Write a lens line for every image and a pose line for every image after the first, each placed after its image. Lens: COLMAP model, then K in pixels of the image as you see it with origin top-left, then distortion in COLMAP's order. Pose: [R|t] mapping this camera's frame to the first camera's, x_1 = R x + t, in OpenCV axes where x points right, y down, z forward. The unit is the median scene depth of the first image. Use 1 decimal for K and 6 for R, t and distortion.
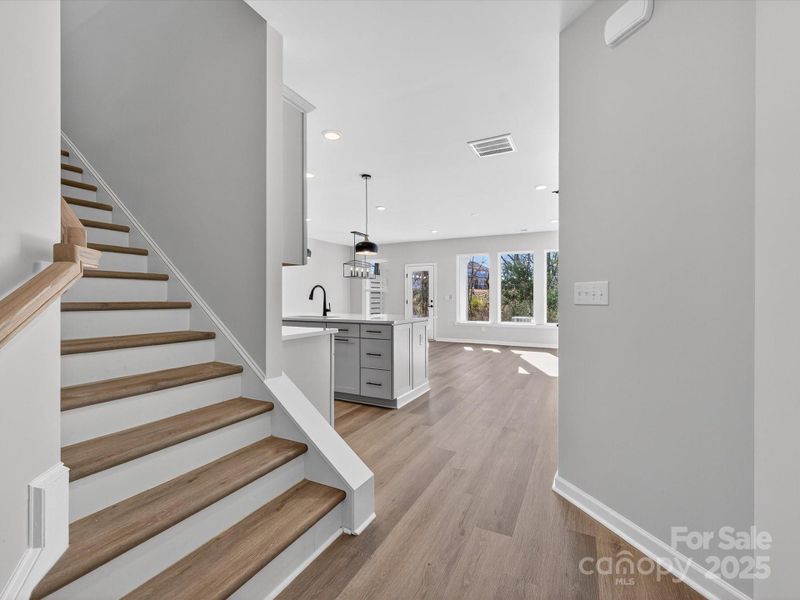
lens RADIAL K [[364.3, 0, 400.0], [0, 364.3, 300.0], [0, 0, 1]] dist [-0.002336, -0.000394]
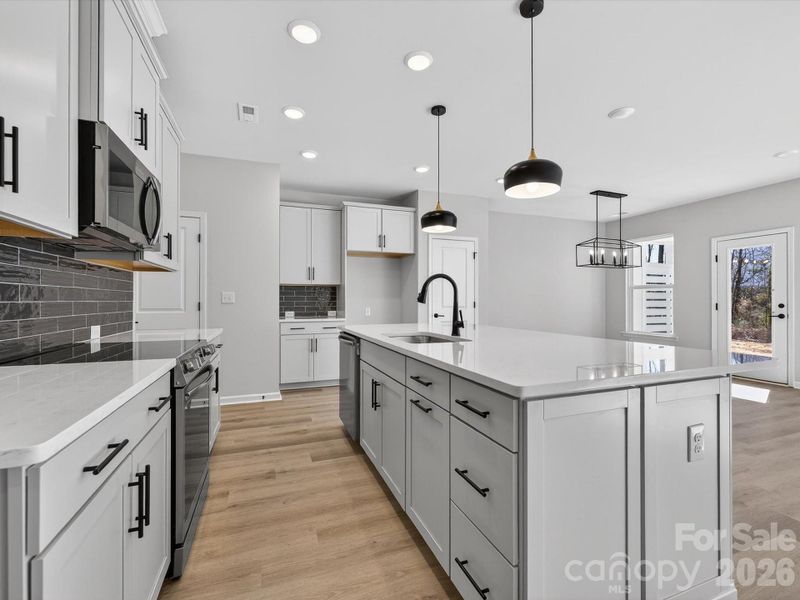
lens RADIAL K [[364.3, 0, 400.0], [0, 364.3, 300.0], [0, 0, 1]] dist [-0.002336, -0.000394]
pose [[0.740229, -0.000702, -0.672355, 0.040113], [-0.002772, 0.999988, -0.004096, -0.001426], [0.672349, 0.004896, 0.740218, 0.324439]]
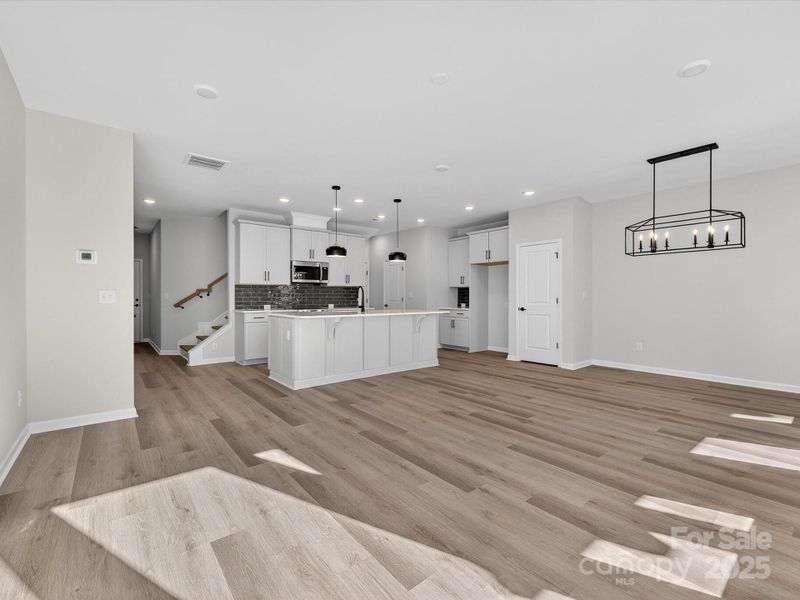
lens RADIAL K [[364.3, 0, 400.0], [0, 364.3, 300.0], [0, 0, 1]] dist [-0.002336, -0.000394]
pose [[-0.412730, 0.006210, -0.910832, 0.458921], [-0.004130, 0.999954, 0.008689, -0.002698], [0.910844, 0.007348, -0.412685, 0.893228]]
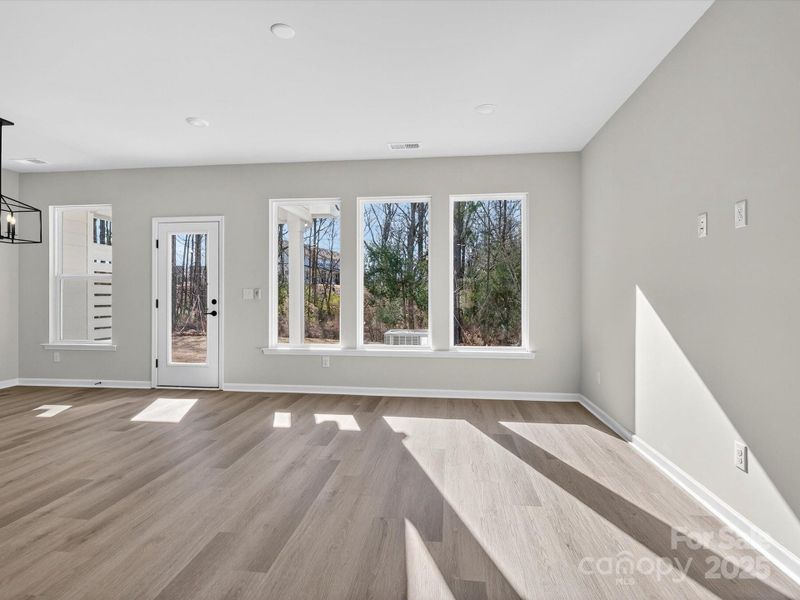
lens RADIAL K [[423.7, 0, 397.7], [0, 423.7, 296.6], [0, 0, 1]] dist [0.001740, 0.001579]
pose [[0.941487, -0.000295, 0.337048, 0.139529], [0.001295, 0.999995, -0.002742, -0.001801], [-0.337046, 0.003018, 0.941483, 0.488772]]
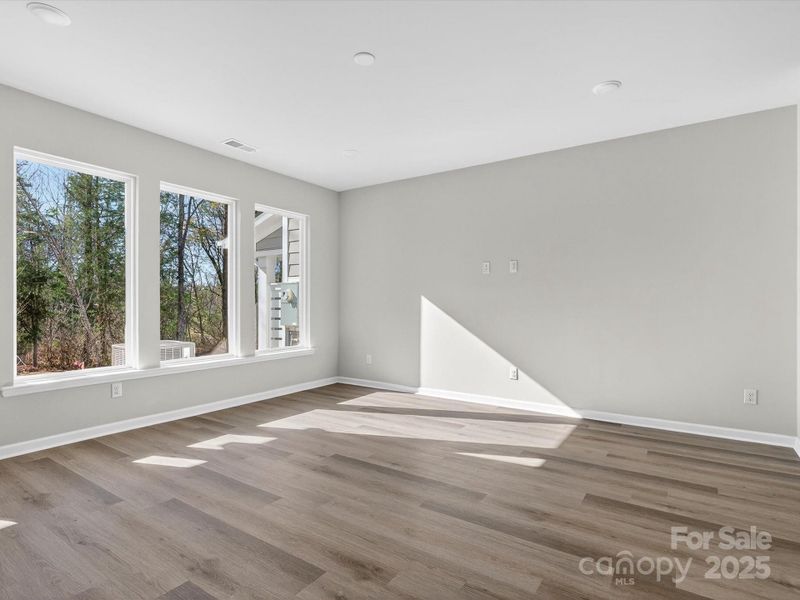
lens RADIAL K [[423.7, 0, 397.7], [0, 423.7, 296.6], [0, 0, 1]] dist [0.001740, 0.001579]
pose [[0.130773, 0.013852, 0.991316, -0.156242], [0.003796, 0.999888, -0.014472, -0.002392], [-0.991405, 0.005656, 0.130706, 0.729051]]
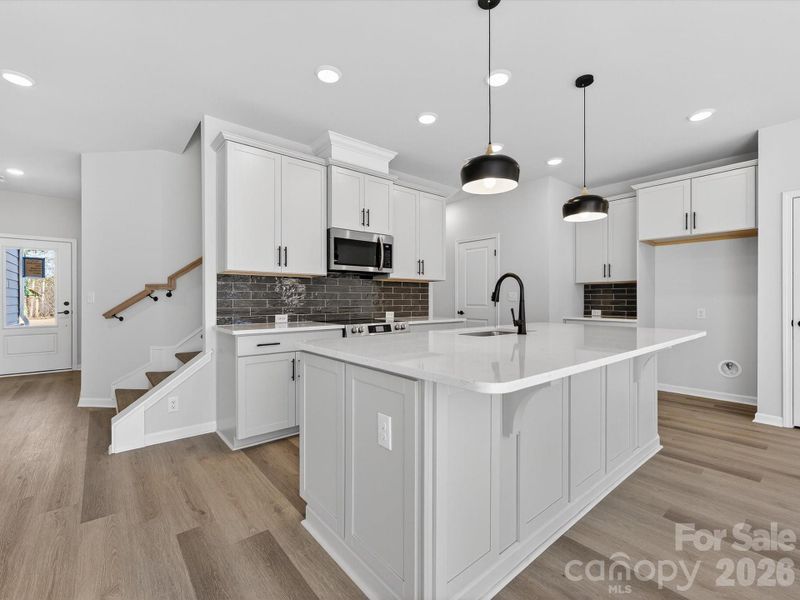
lens RADIAL K [[364.3, 0, 400.0], [0, 364.3, 300.0], [0, 0, 1]] dist [-0.002336, -0.000394]
pose [[-0.403483, 0.001754, -0.914985, 0.172562], [-0.002860, 0.999991, 0.003178, -0.001903], [0.914983, 0.003899, -0.403475, 0.585547]]
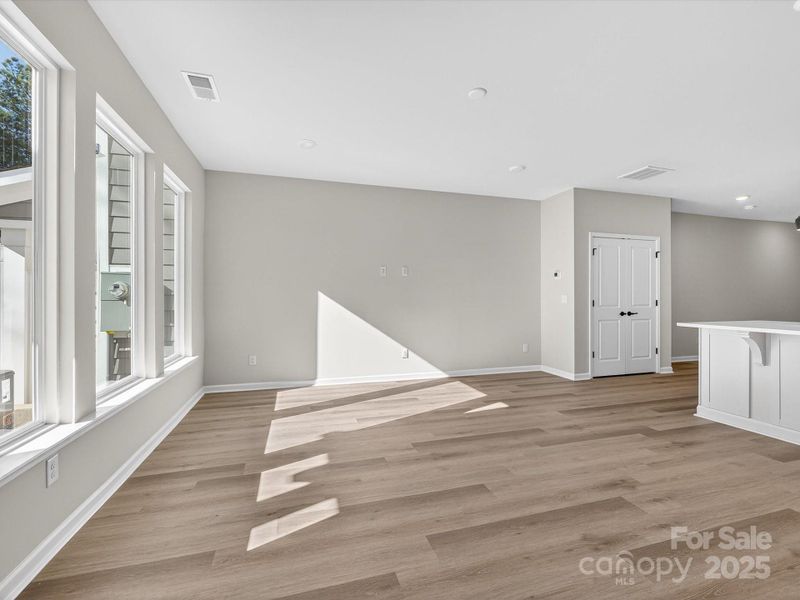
lens RADIAL K [[355.5, 0, 399.7], [0, 355.5, 299.2], [0, 0, 1]] dist [-0.001145, 0.000090]
pose [[-0.683768, -0.000479, 0.729699, -0.023175], [0.003282, 0.999988, 0.003732, -0.004340], [-0.729692, 0.004946, -0.683758, 1.067787]]
